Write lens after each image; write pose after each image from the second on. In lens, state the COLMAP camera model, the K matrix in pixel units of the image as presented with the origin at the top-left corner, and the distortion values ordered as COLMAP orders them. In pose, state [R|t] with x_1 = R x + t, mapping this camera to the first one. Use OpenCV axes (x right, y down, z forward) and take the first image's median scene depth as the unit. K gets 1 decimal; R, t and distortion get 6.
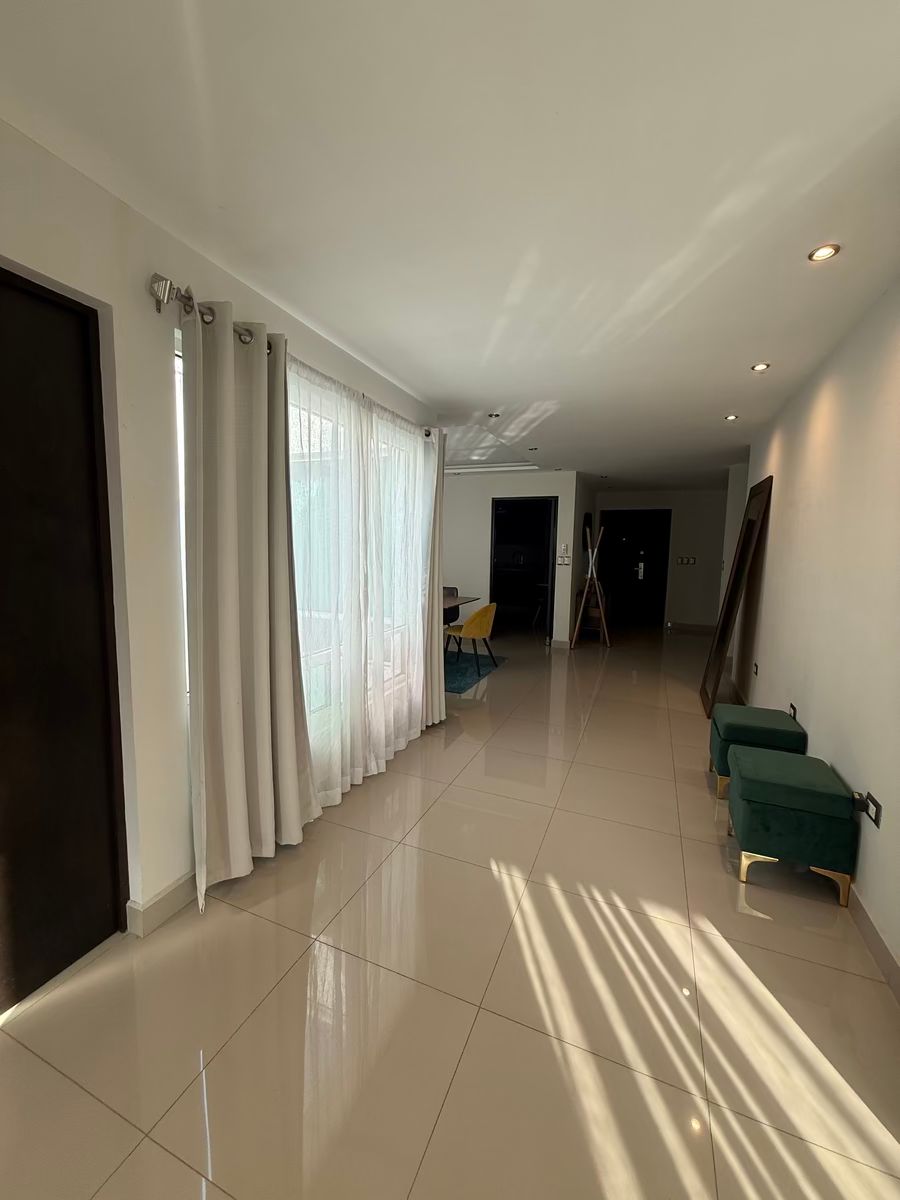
lens RADIAL K [[477.8, 0, 450.0], [0, 477.8, 596.4], [0, 0, 1]] dist [0.000257, 0.000464]
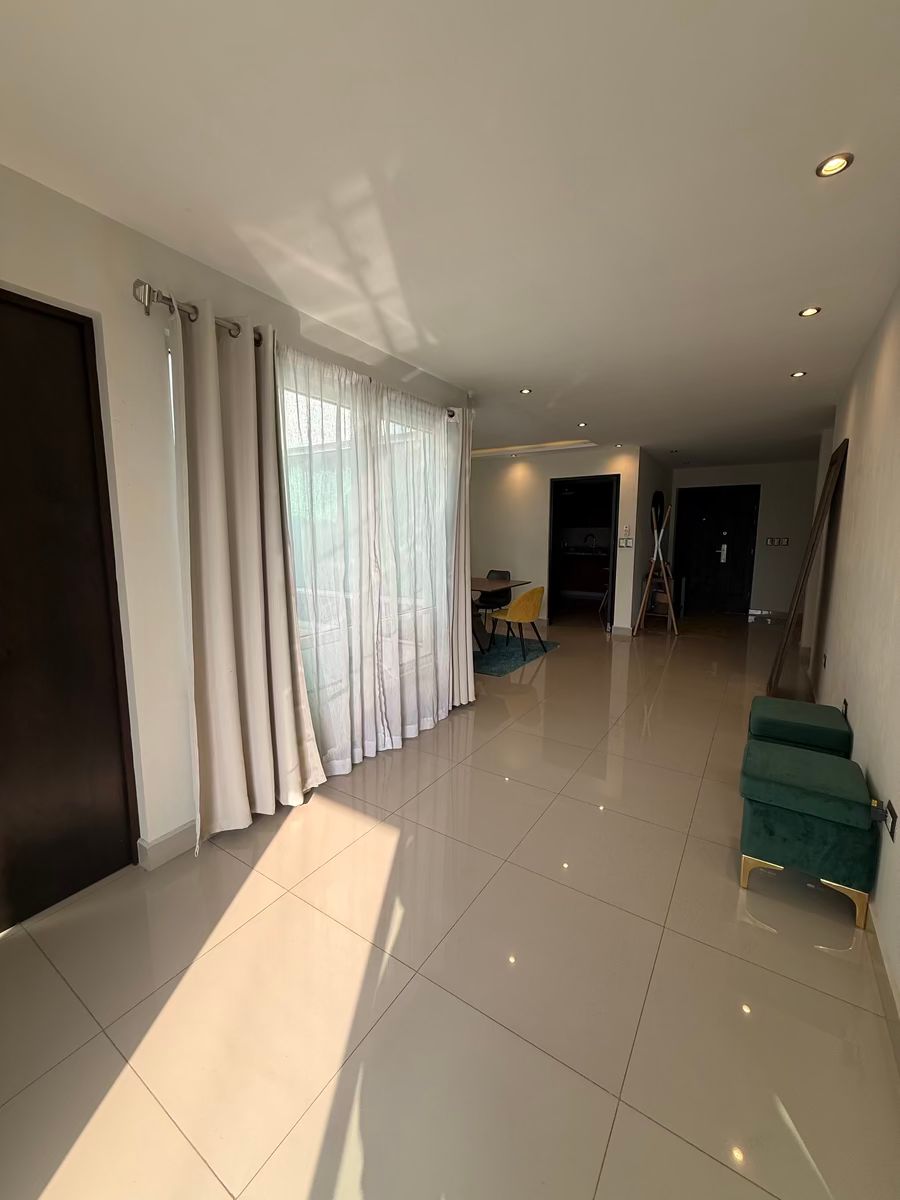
lens RADIAL K [[477.8, 0, 450.0], [0, 477.8, 596.4], [0, 0, 1]] dist [0.000257, 0.000464]
pose [[0.983401, 0.007245, -0.181303, 0.132310], [-0.002143, 0.999597, 0.028319, 0.010391], [0.181435, -0.027461, 0.983019, 0.011163]]
